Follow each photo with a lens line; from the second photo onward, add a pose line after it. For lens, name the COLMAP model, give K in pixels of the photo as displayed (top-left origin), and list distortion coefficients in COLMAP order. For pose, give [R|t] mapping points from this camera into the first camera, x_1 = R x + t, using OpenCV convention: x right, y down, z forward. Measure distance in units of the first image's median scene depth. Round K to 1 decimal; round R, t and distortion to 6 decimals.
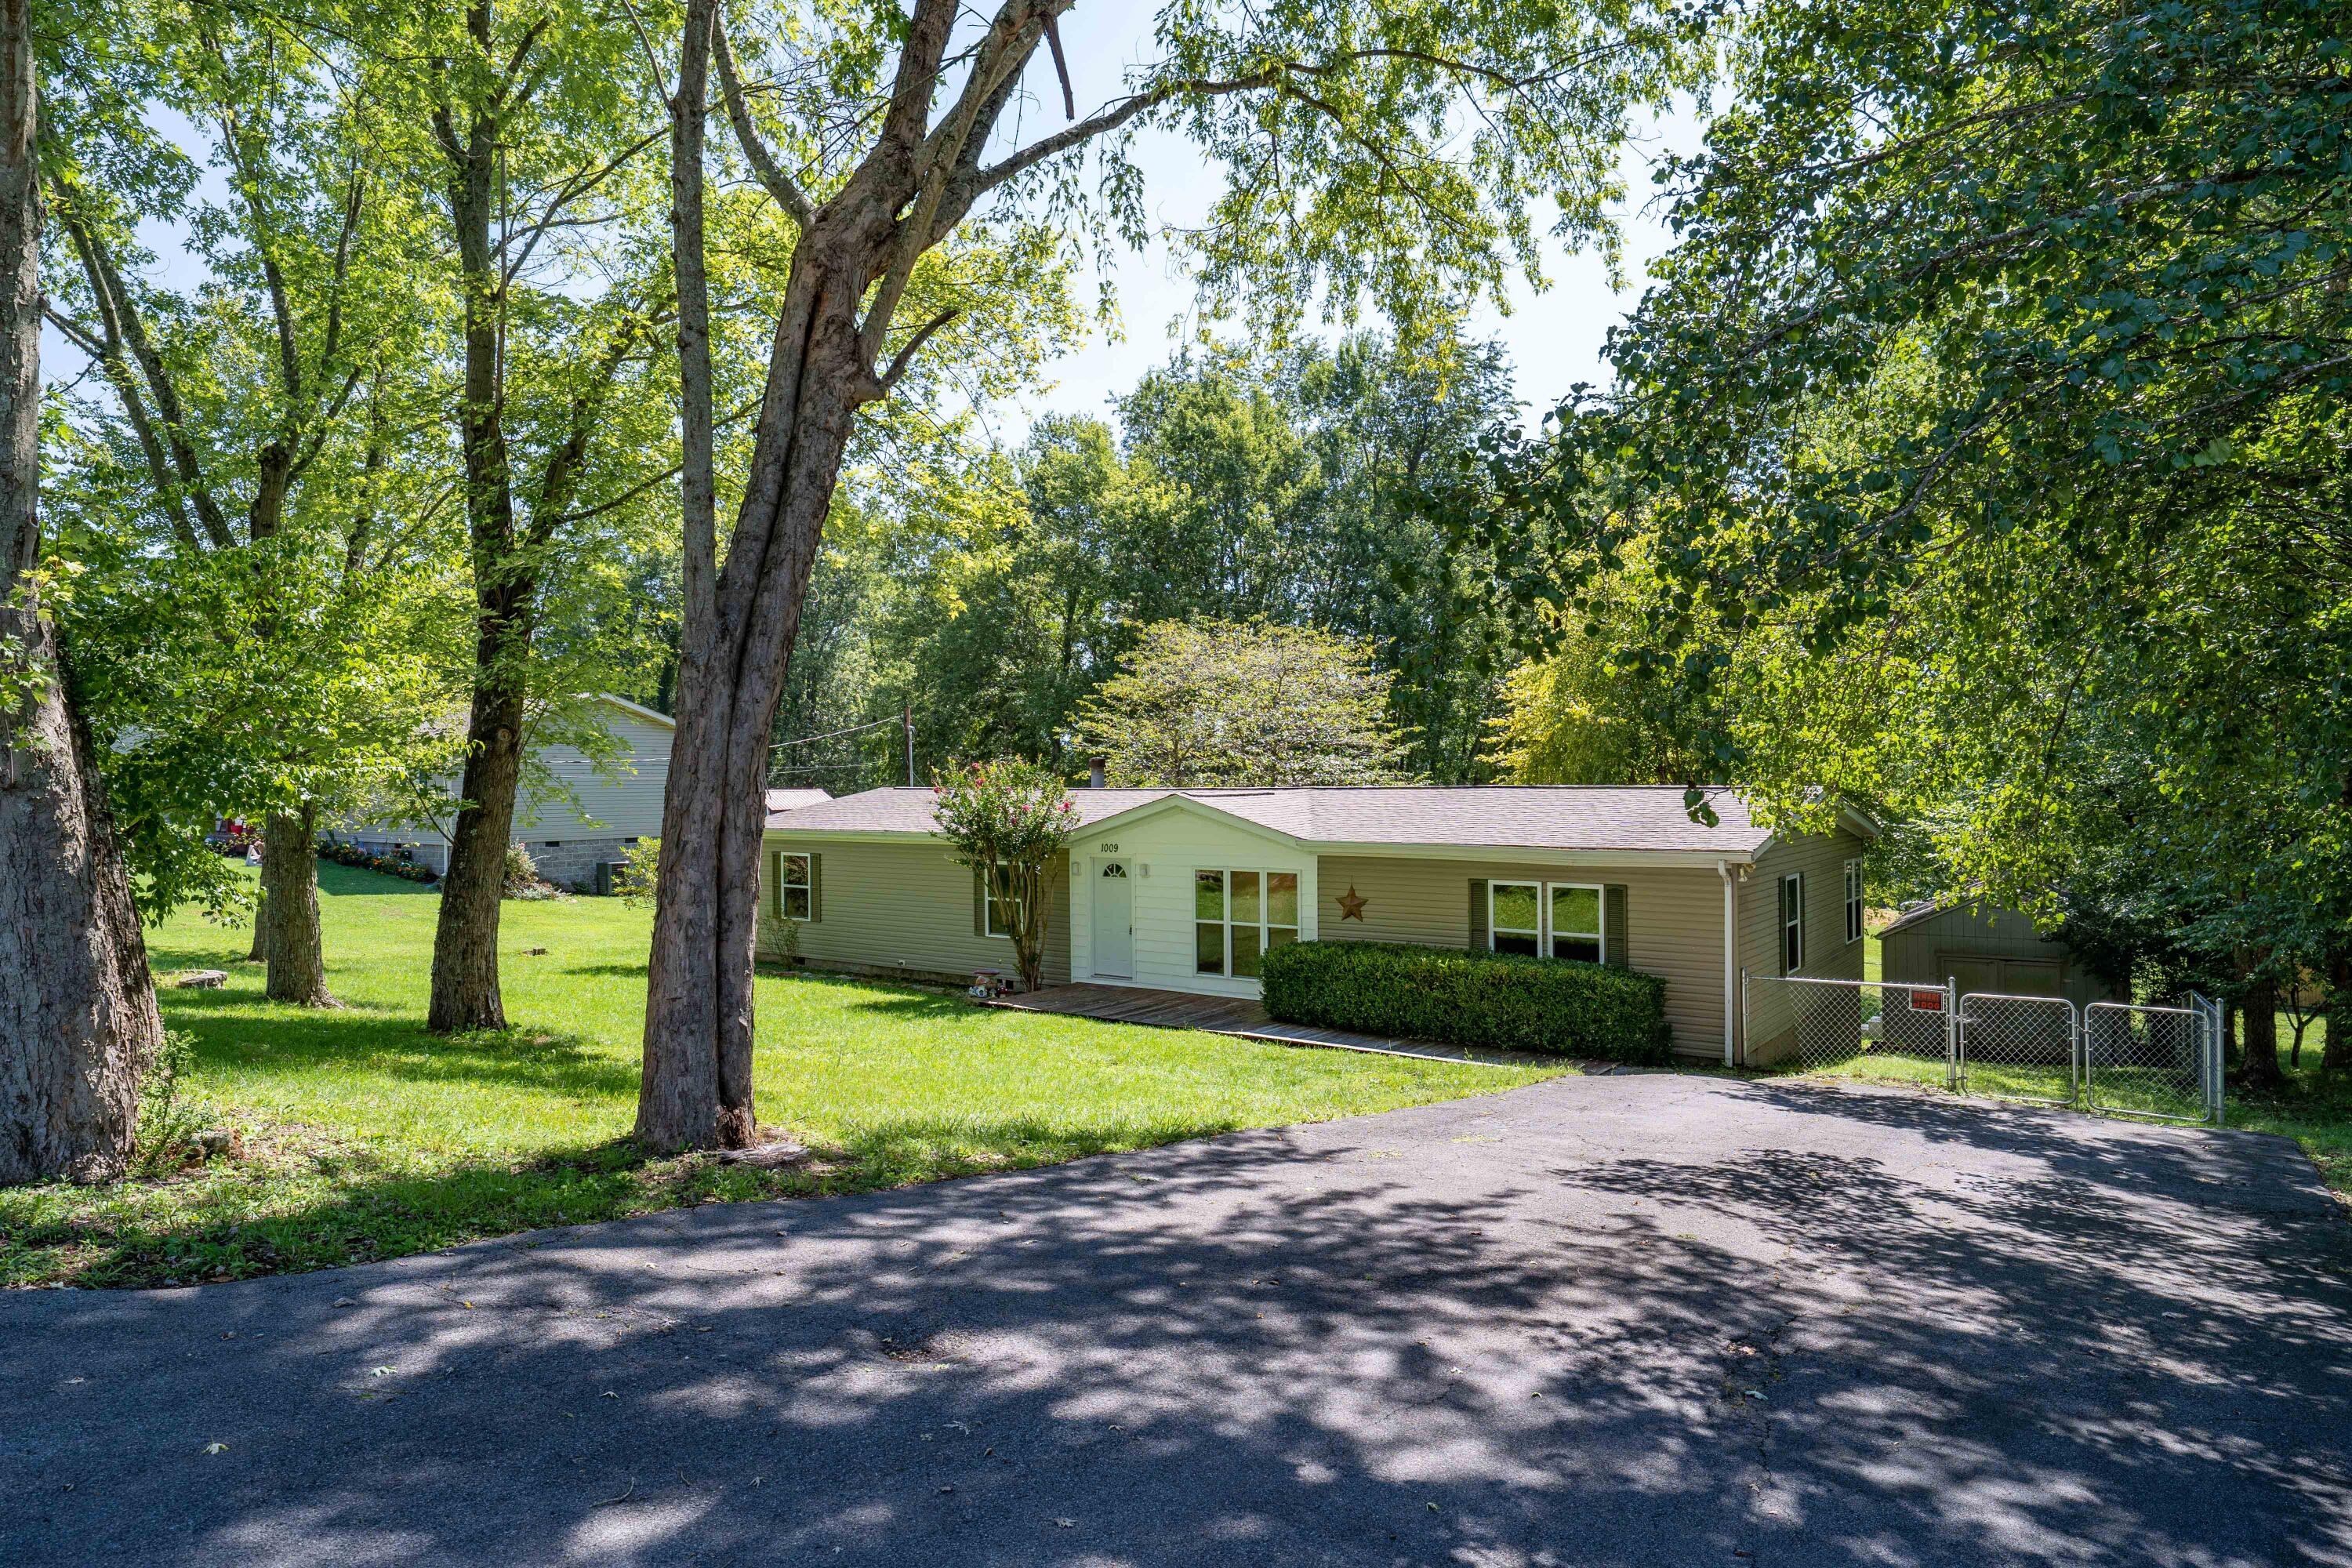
lens RADIAL K [[1409.1, 0, 1169.6], [0, 1409.1, 784.6], [0, 0, 1]] dist [-0.001491, 0.000577]
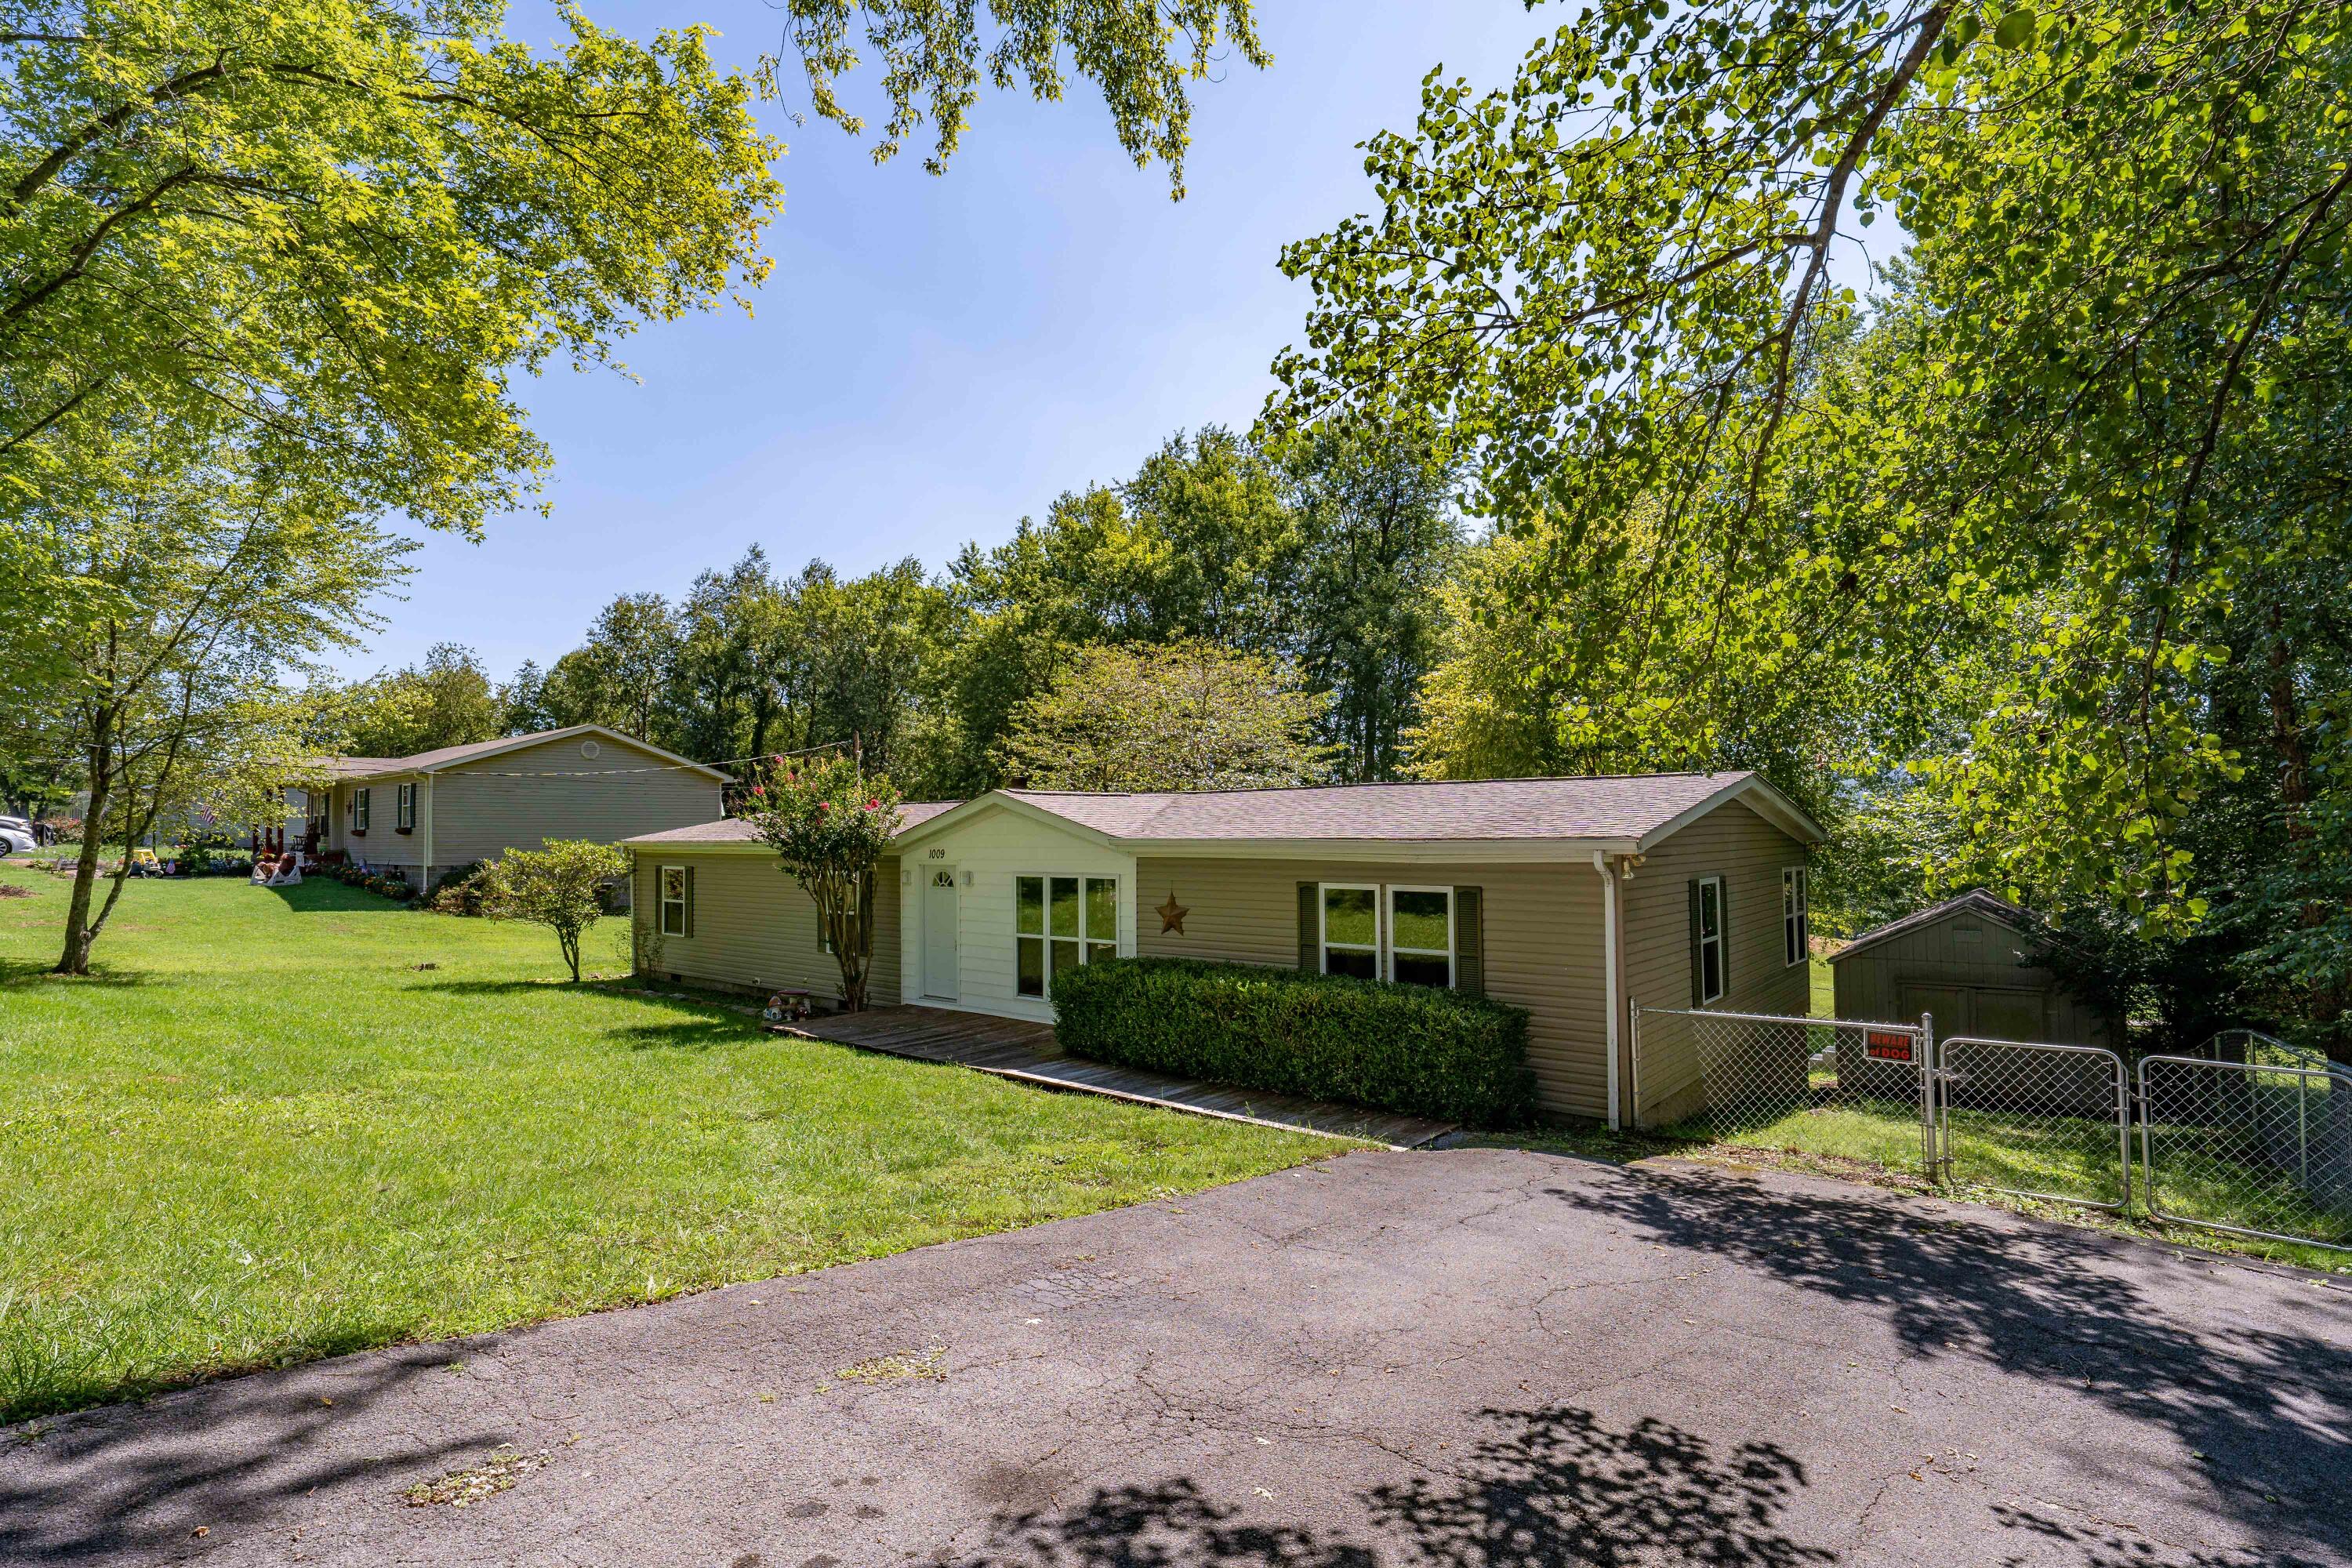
lens RADIAL K [[1145.3, 0, 1166.8], [0, 1145.3, 801.3], [0, 0, 1]] dist [0.002542, -0.000369]
pose [[0.998048, -0.001965, -0.062427, 0.177033], [0.000072, 0.999540, -0.030314, 0.040146], [0.062458, 0.030250, 0.997589, 0.334911]]
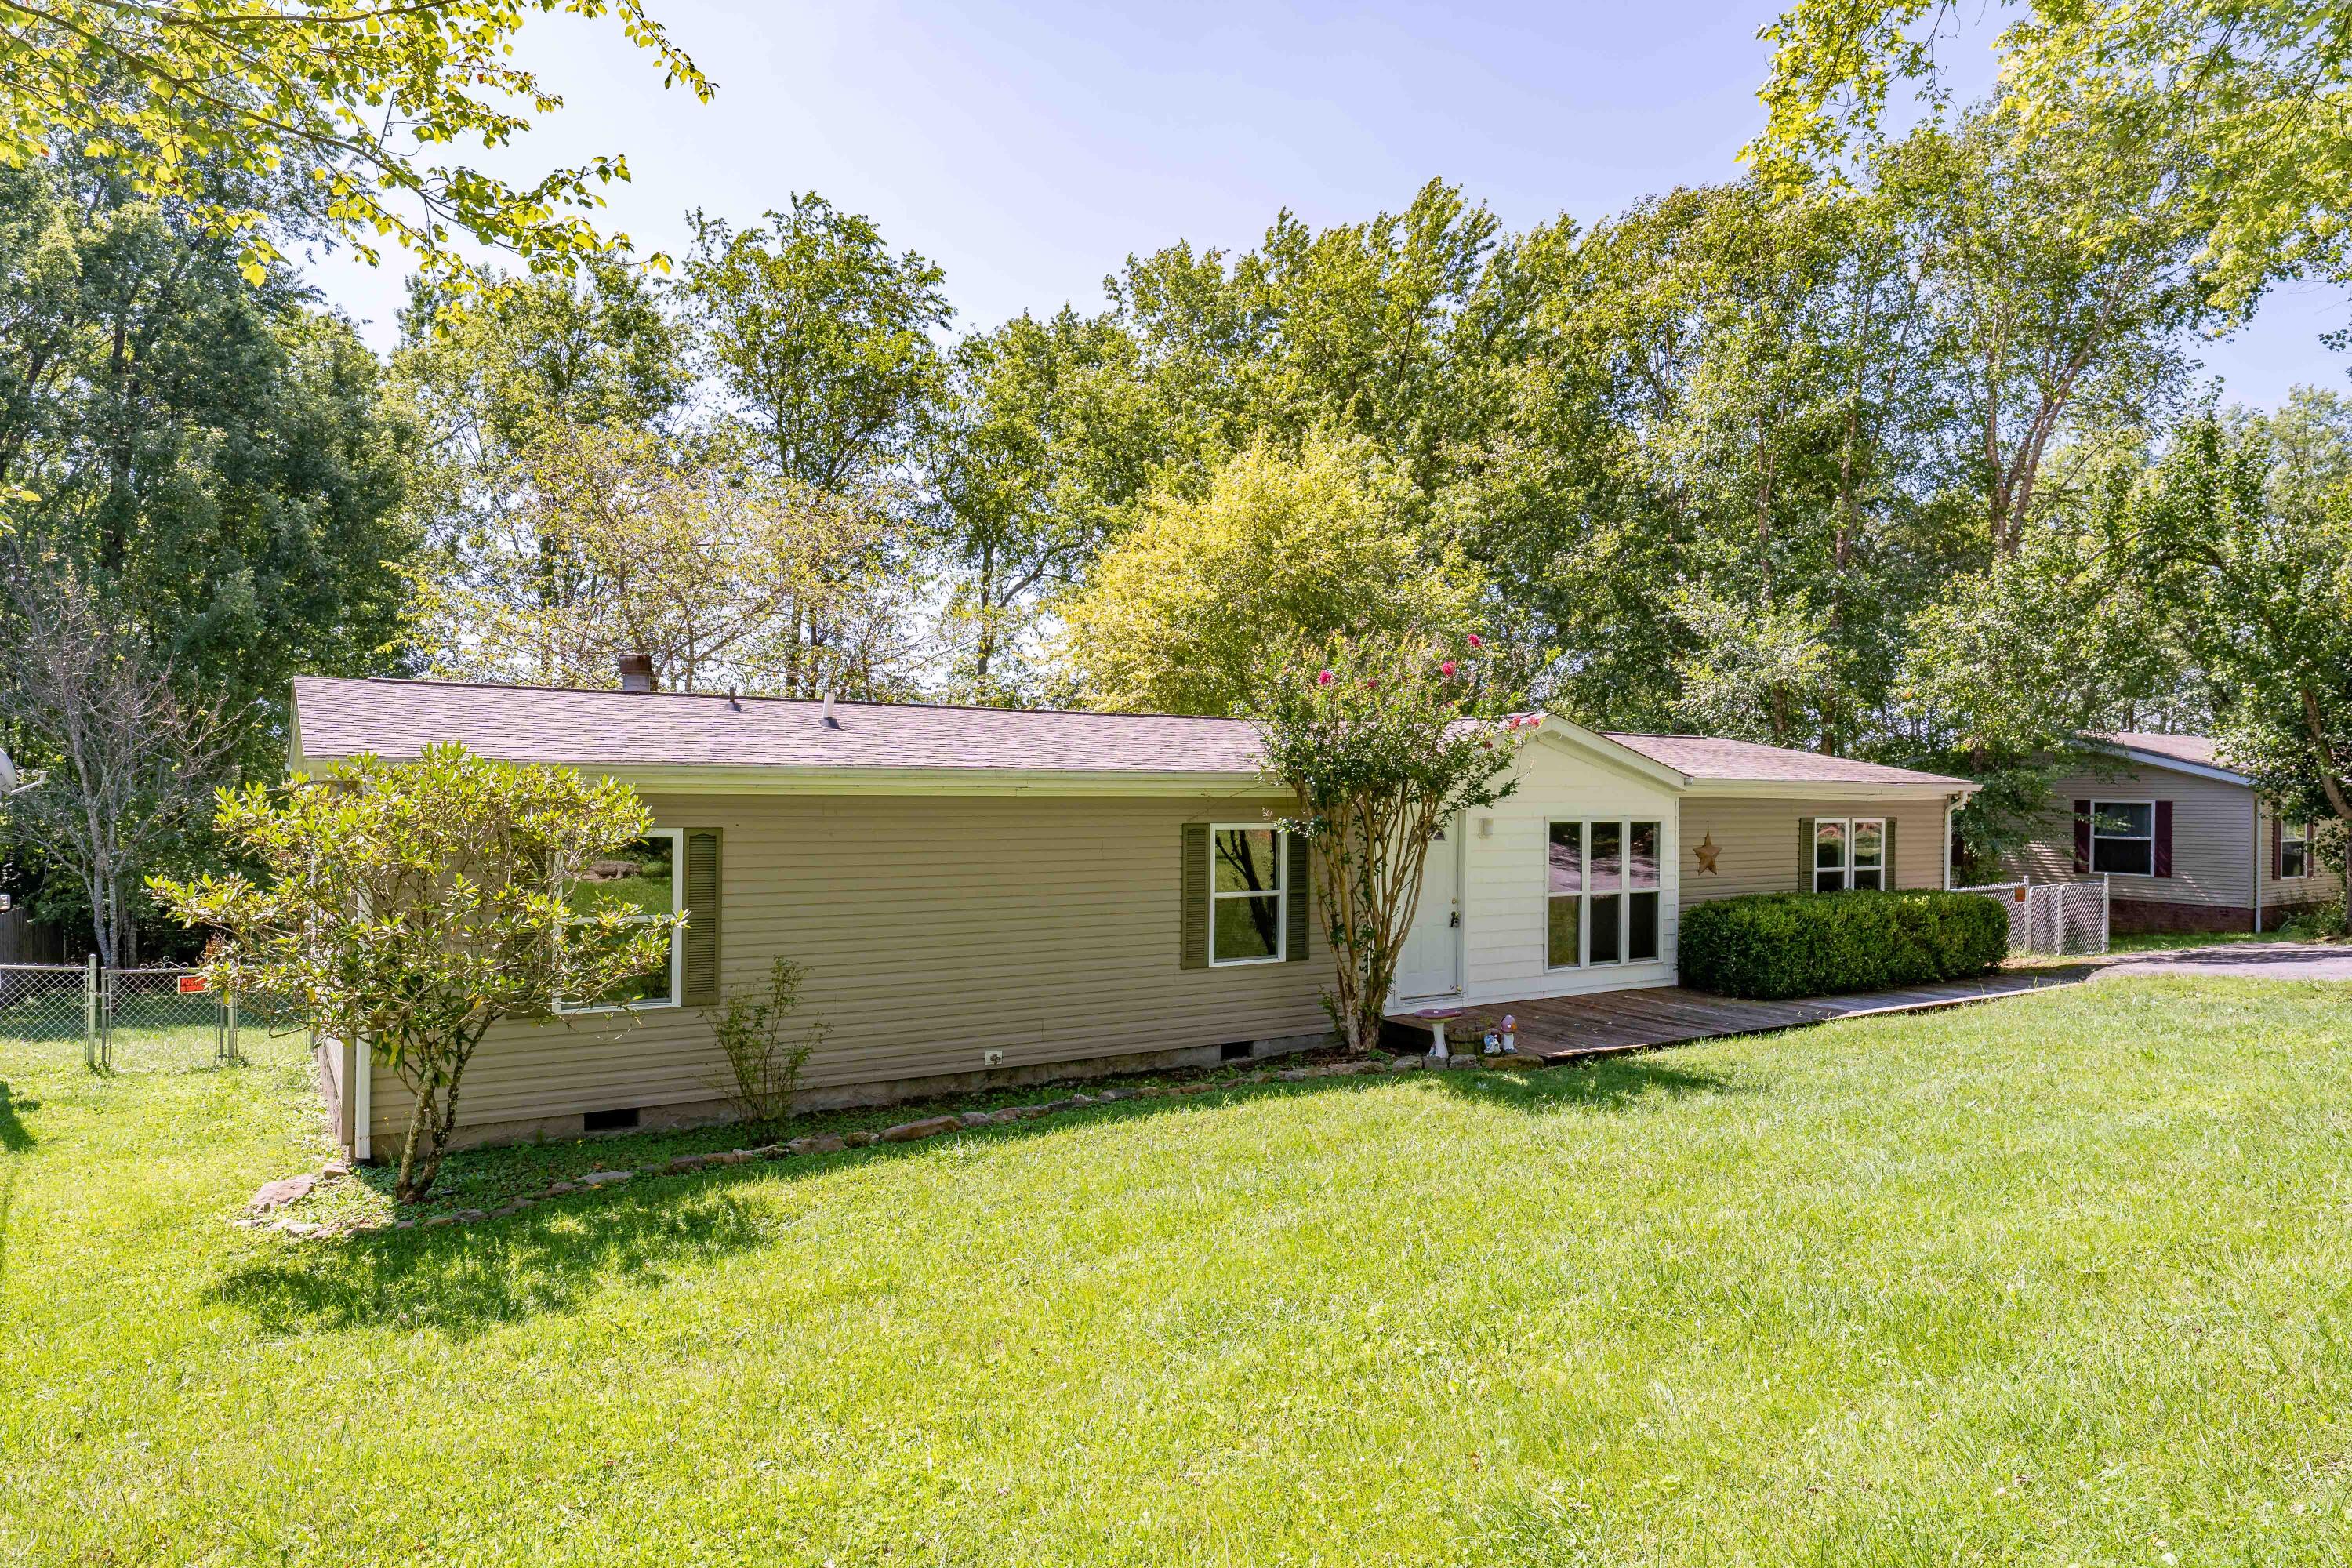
lens RADIAL K [[1409.1, 0, 1175.2], [0, 1409.1, 769.4], [0, 0, 1]] dist [-0.001491, 0.000577]
pose [[0.344872, 0.012871, 0.938561, -0.820586], [-0.012860, 0.999877, -0.008986, 0.047651], [-0.938561, -0.008971, 0.344995, 1.058969]]
